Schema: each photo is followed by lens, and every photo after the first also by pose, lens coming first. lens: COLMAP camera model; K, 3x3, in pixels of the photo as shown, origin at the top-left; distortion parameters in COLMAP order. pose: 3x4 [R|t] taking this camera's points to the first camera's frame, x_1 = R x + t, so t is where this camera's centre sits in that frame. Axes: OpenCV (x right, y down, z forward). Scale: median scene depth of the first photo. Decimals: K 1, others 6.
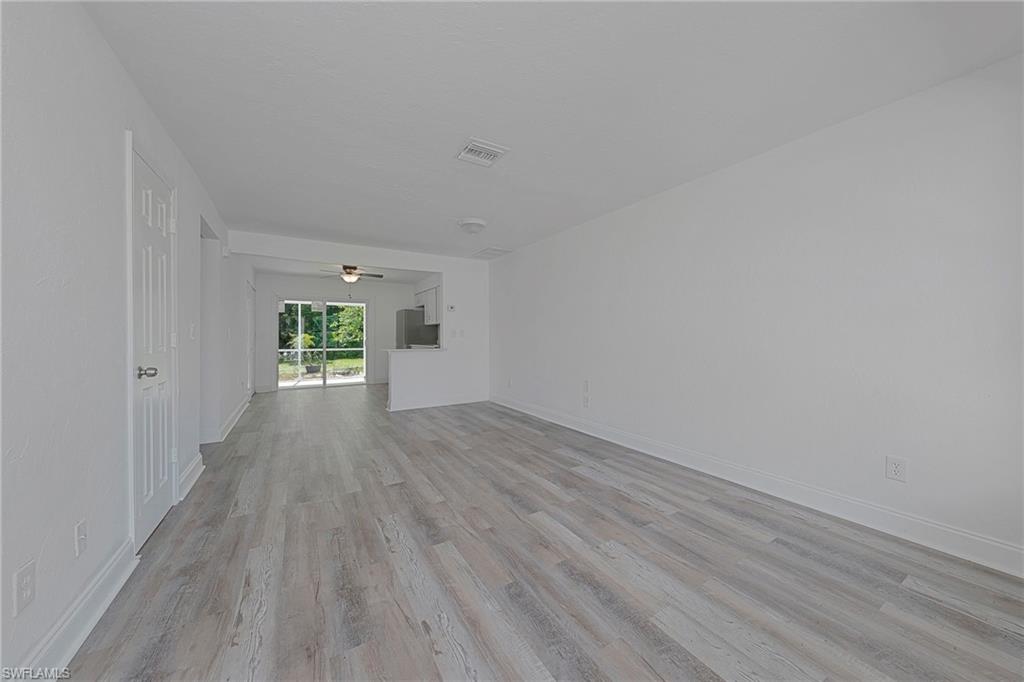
lens RADIAL K [[352.9, 0, 514.0], [0, 352.9, 329.6], [0, 0, 1]] dist [0.000487, -0.000022]
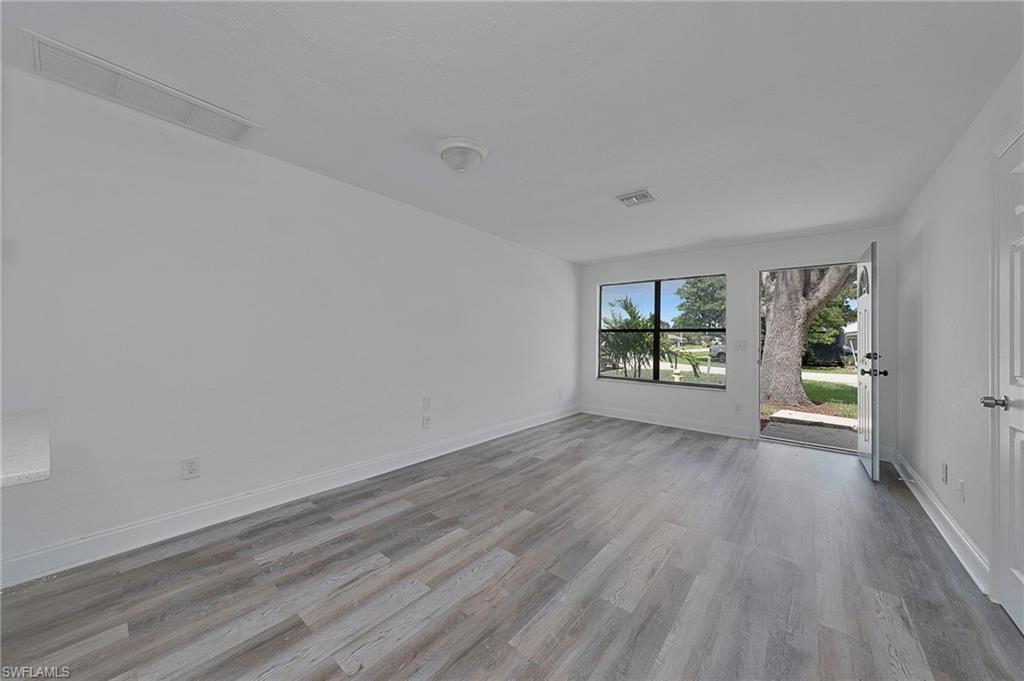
lens RADIAL K [[359.5, 0, 512.0], [0, 359.5, 340.5], [0, 0, 1]] dist [-0.000074, 0.000093]
pose [[-0.325688, -0.007057, 0.945451, -0.469719], [-0.030420, 0.999533, -0.003018, 0.004006], [-0.944988, -0.029743, -0.325750, 0.764828]]
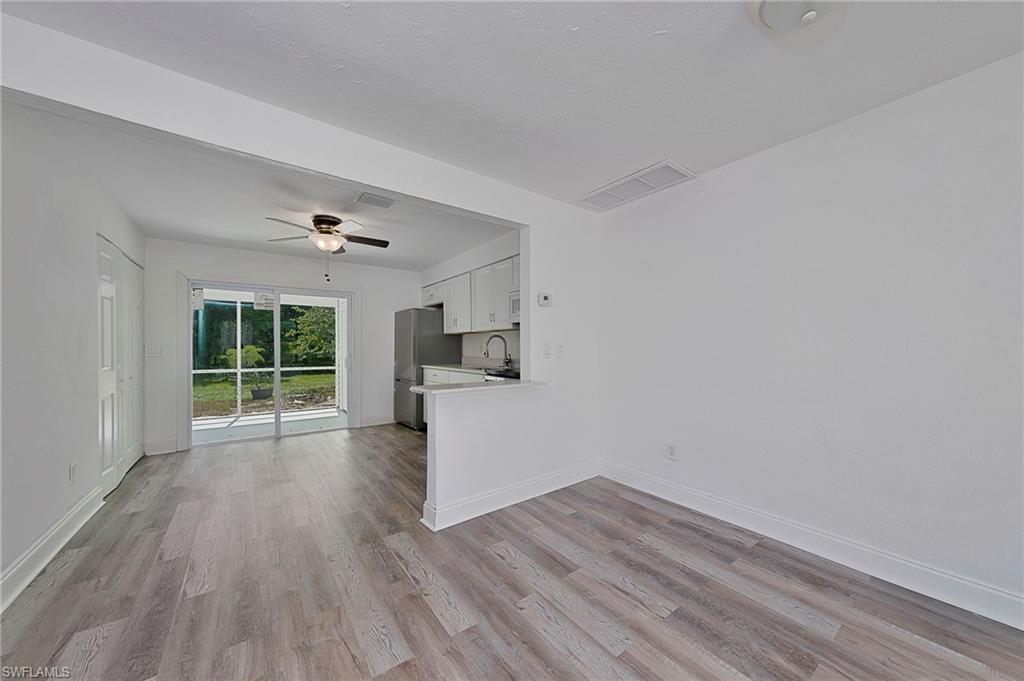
lens RADIAL K [[358.4, 0, 514.2], [0, 358.4, 344.5], [0, 0, 1]] dist [-0.007104, 0.000041]
pose [[0.995946, 0.004571, 0.089836, -0.264925], [-0.005567, 0.999926, 0.010838, -0.002232], [-0.089780, -0.011295, 0.995898, 0.501129]]
